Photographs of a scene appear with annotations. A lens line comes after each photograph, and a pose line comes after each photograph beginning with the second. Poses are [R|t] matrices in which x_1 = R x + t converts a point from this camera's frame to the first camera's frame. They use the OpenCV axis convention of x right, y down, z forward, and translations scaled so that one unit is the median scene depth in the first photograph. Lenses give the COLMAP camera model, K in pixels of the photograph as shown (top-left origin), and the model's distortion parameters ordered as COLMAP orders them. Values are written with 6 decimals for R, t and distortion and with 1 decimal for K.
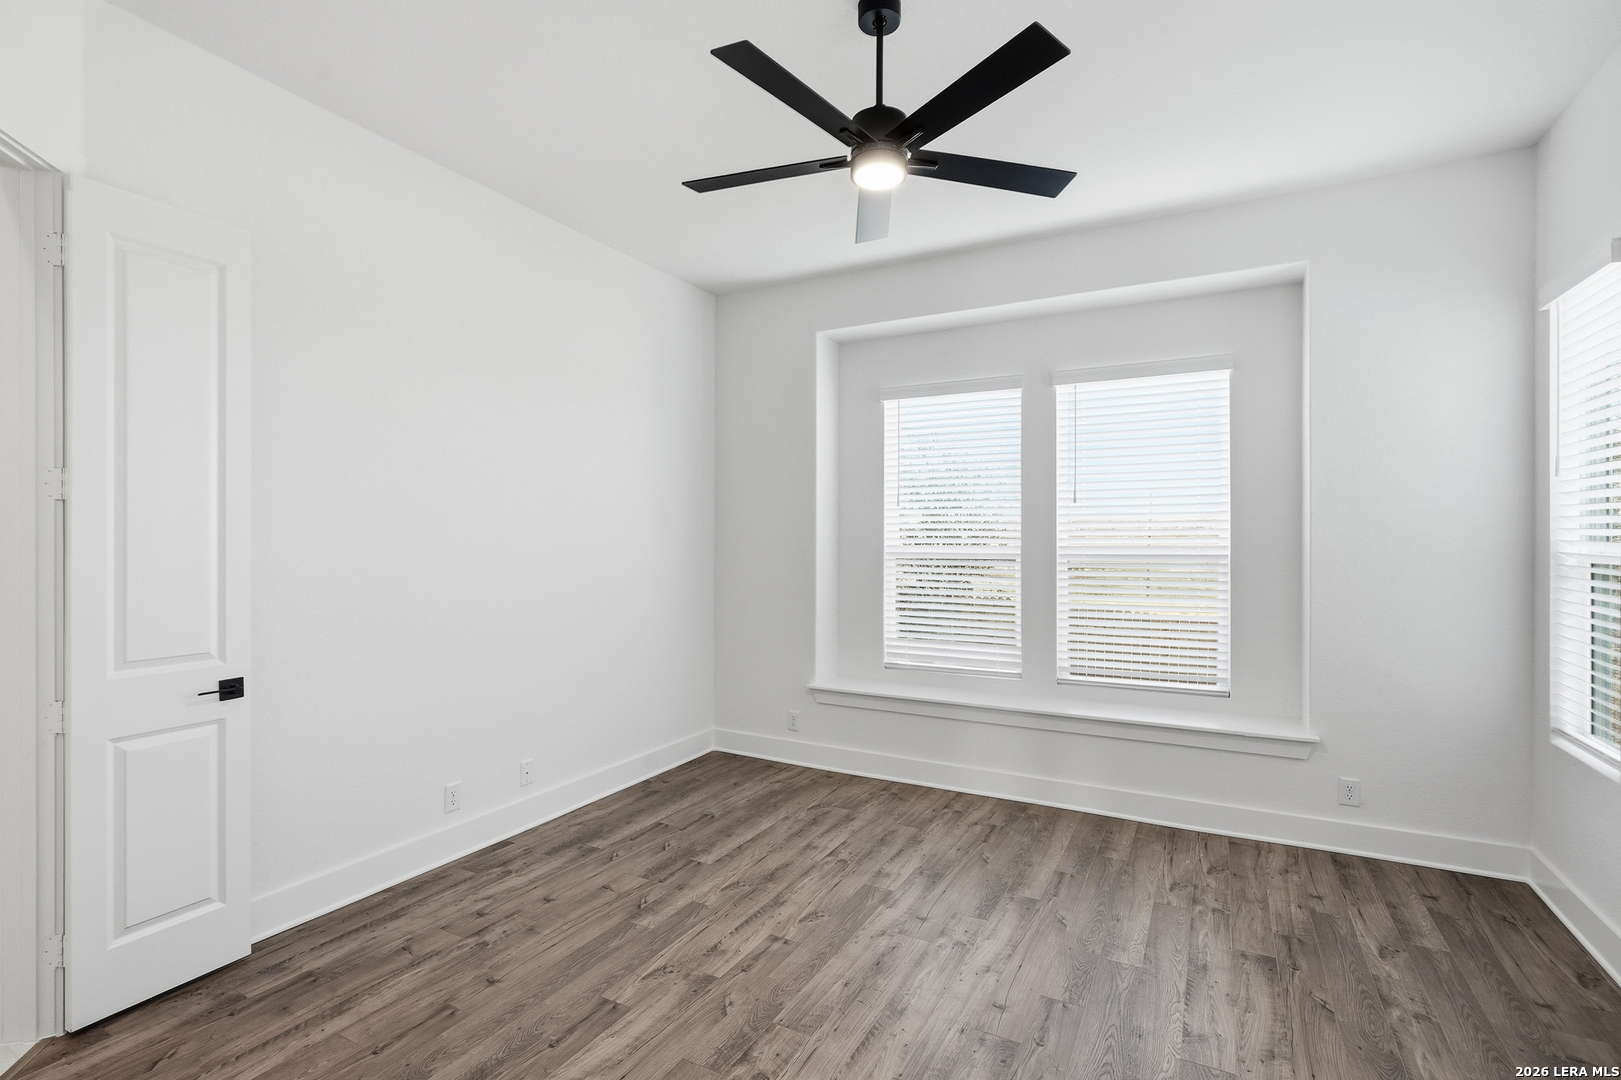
lens RADIAL K [[757.2, 0, 802.9], [0, 757.2, 539.2], [0, 0, 1]] dist [-0.013994, 0.006419]
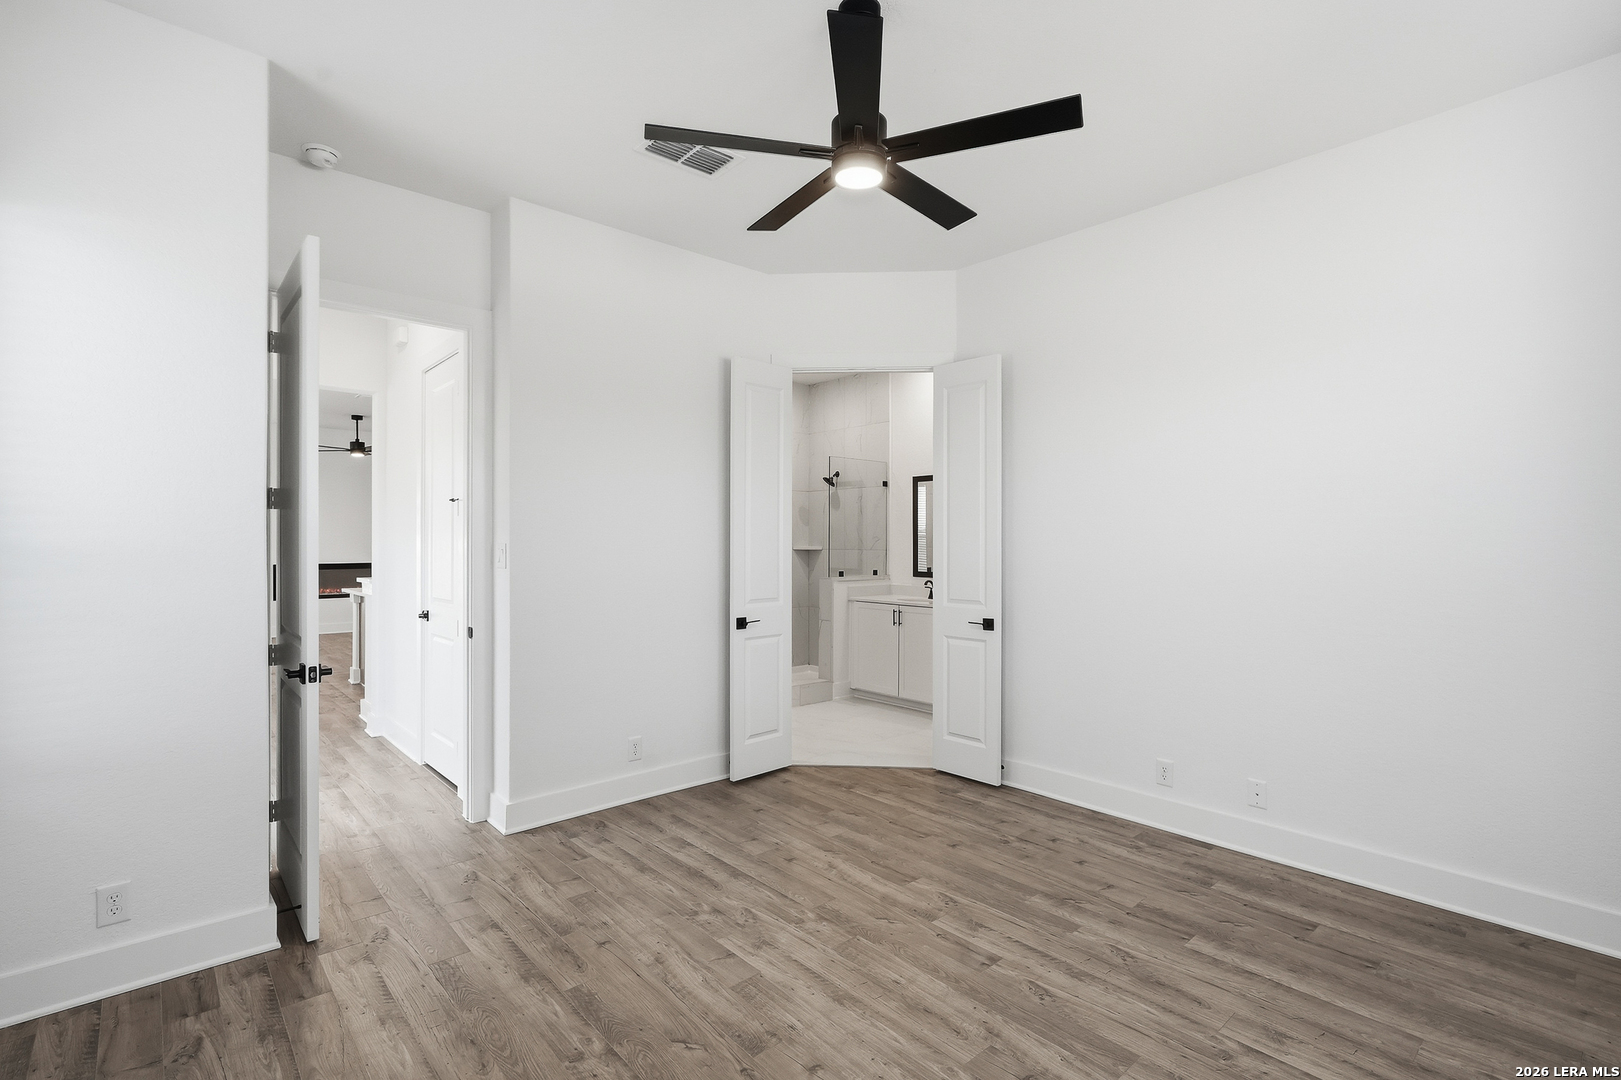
lens RADIAL K [[757.2, 0, 814.7], [0, 757.2, 518.2], [0, 0, 1]] dist [-0.013994, 0.006419]
pose [[-0.333792, -0.032017, -0.942103, 0.856554], [-0.005032, 0.999469, -0.032184, 0.010246], [0.942633, -0.006002, -0.333776, 1.008081]]
